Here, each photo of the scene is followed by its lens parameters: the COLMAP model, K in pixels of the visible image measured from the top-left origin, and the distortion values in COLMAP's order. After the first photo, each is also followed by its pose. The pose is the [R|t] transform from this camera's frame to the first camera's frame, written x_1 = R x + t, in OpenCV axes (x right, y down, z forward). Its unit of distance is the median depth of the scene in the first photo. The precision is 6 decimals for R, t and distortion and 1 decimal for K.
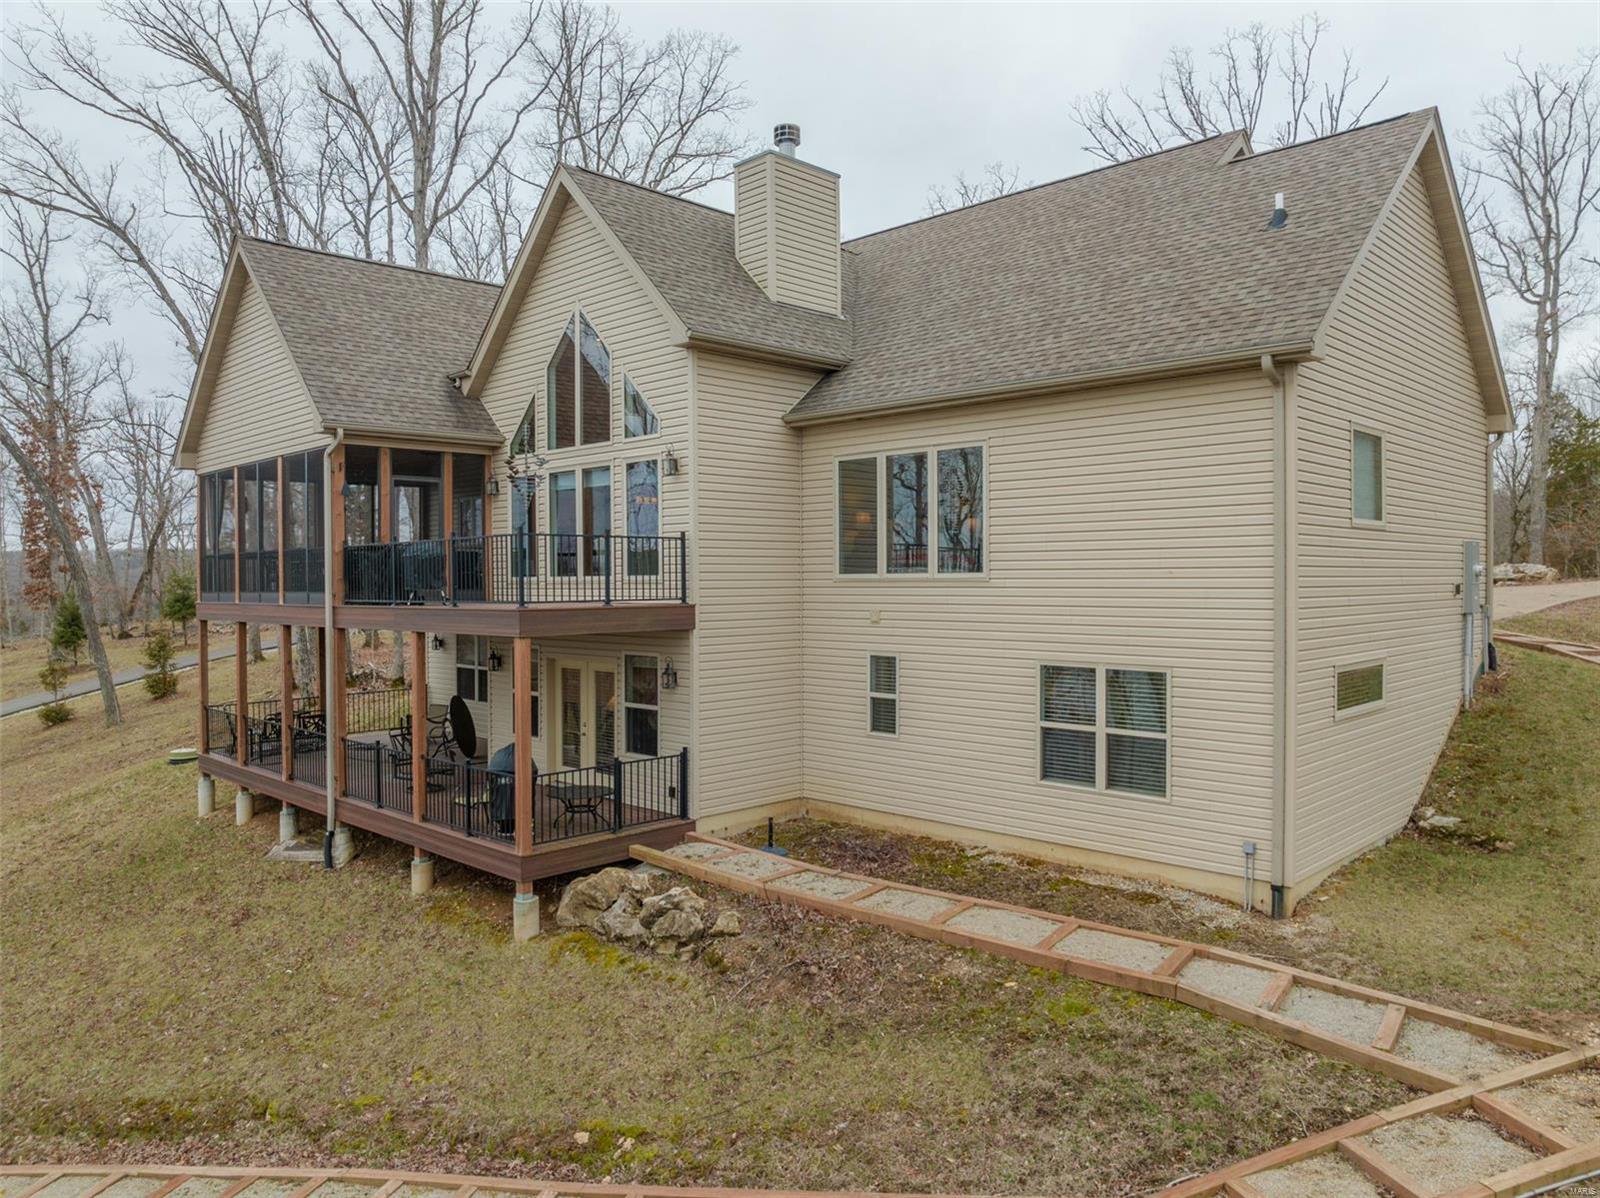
lens RADIAL K [[1102.9, 0, 800.0], [0, 1102.9, 599.0], [0, 0, 1]] dist [-0.005685, -0.001352]
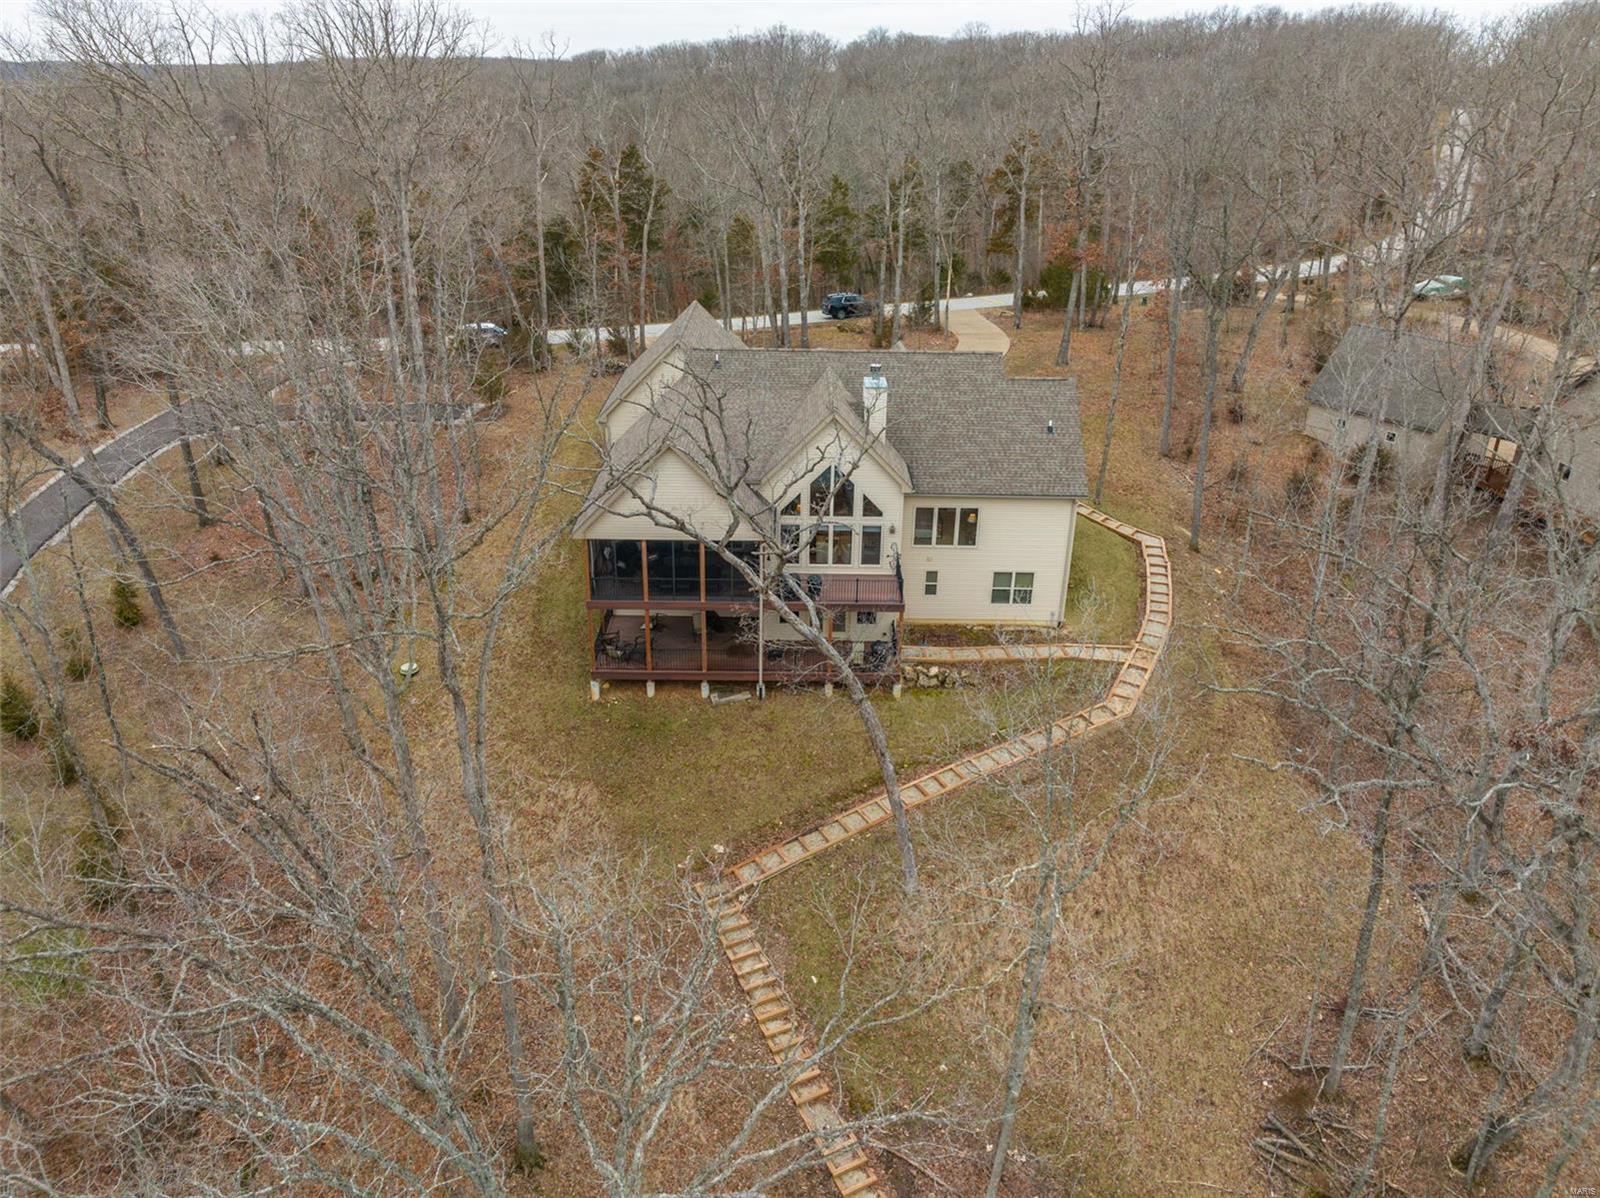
lens RADIAL K [[1102.9, 0, 800.0], [0, 1102.9, 599.0], [0, 0, 1]] dist [-0.005685, -0.001352]
pose [[0.704099, -0.284040, 0.650819, -2.247910], [-0.009731, 0.912570, 0.408805, -1.151163], [-0.710035, -0.294172, 0.639775, -0.692783]]
